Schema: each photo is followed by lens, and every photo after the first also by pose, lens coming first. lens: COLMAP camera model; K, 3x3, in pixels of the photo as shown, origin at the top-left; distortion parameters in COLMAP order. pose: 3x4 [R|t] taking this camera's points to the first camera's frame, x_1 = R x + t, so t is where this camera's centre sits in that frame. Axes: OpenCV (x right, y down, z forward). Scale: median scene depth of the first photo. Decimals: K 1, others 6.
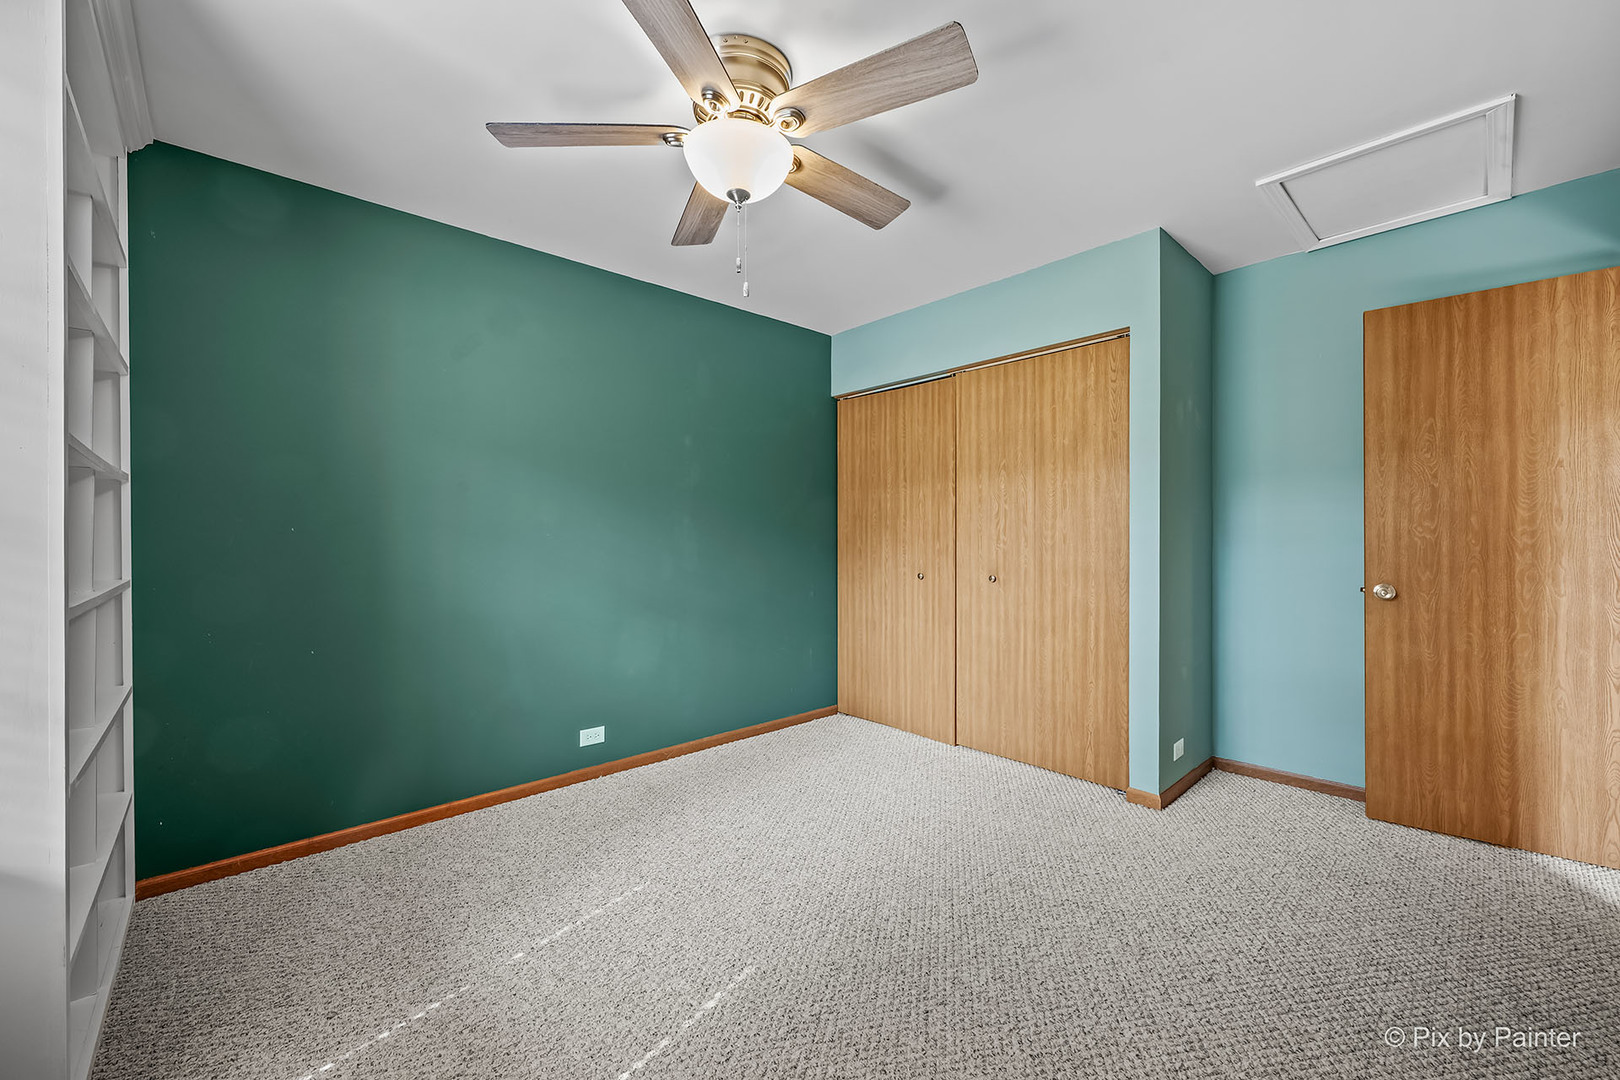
lens RADIAL K [[644.3, 0, 812.8], [0, 644.3, 538.6], [0, 0, 1]] dist [0.002600, -0.000146]
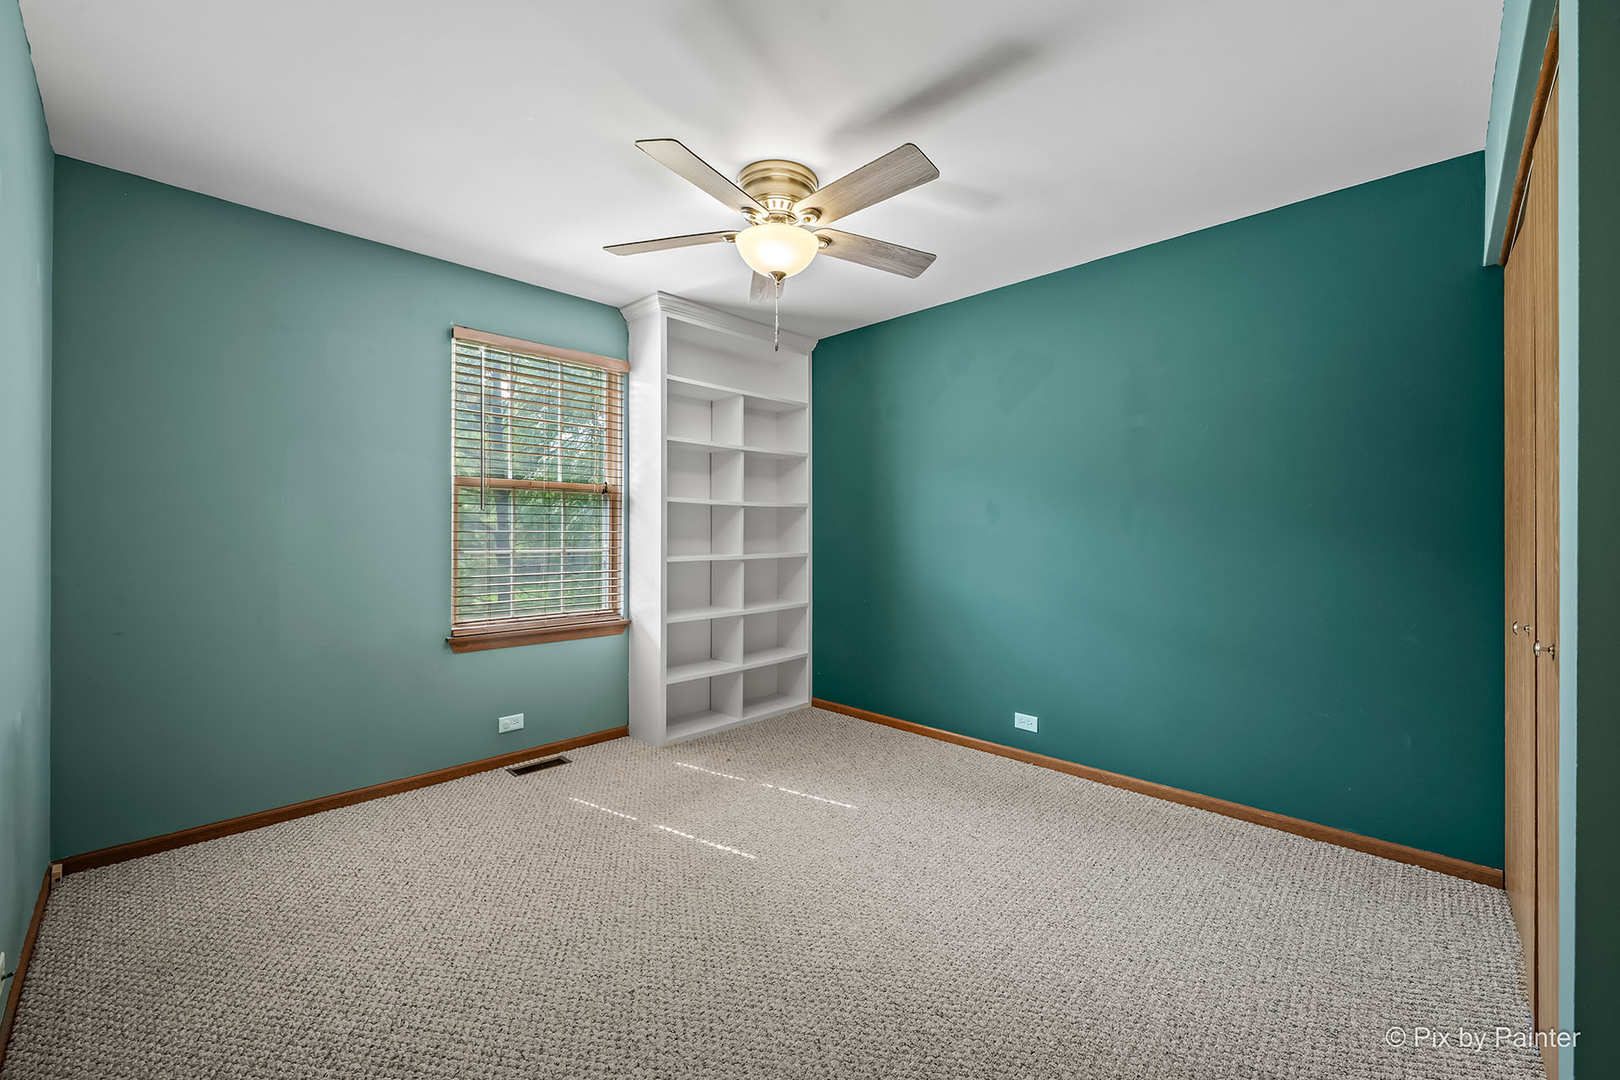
lens RADIAL K [[644.3, 0, 812.4], [0, 644.3, 534.4], [0, 0, 1]] dist [0.002600, -0.000146]
pose [[0.050282, 0.004544, -0.998725, 0.794375], [-0.004320, 0.999981, 0.004333, -0.009034], [0.998726, 0.004097, 0.050301, 0.667541]]
